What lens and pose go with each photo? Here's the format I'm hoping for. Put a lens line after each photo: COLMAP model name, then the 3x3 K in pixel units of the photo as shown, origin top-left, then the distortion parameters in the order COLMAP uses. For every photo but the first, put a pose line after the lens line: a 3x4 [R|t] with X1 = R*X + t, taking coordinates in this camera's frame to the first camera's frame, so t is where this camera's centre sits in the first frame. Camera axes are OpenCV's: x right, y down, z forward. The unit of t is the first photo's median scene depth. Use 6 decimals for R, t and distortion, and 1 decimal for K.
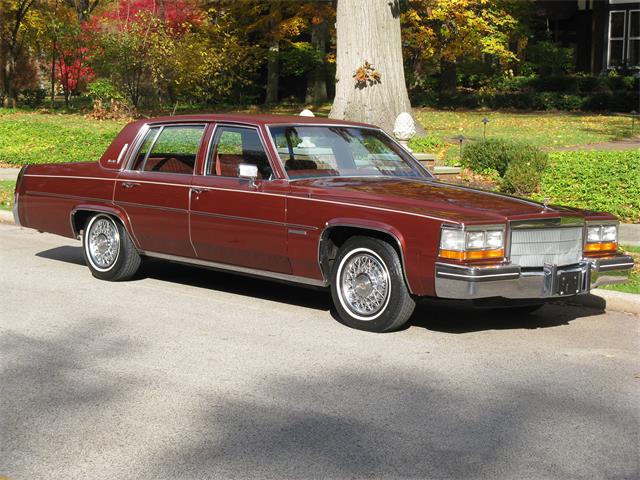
lens RADIAL K [[1361.6, 0, 320.0], [0, 1361.6, 240.0], [0, 0, 1]] dist [0.055017, -0.053345]
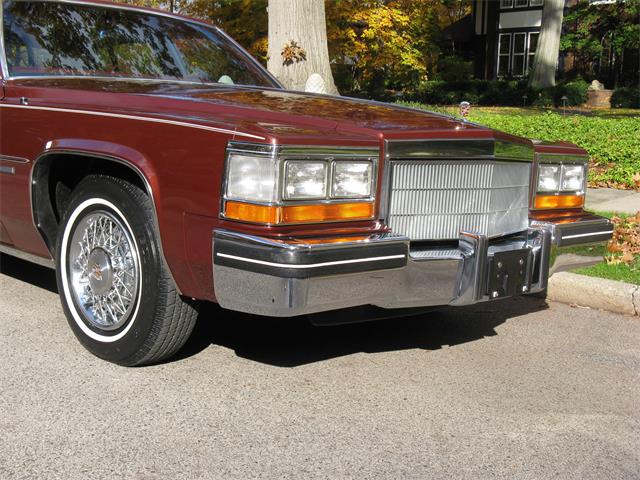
lens RADIAL K [[876.7, 0, 320.0], [0, 876.7, 240.0], [0, 0, 1]] dist [-0.008725, -0.007906]
pose [[0.999769, 0.009065, 0.019462, 0.105019], [-0.009845, 0.999138, 0.040335, 0.007425], [-0.019080, -0.040517, 0.998997, 0.666444]]
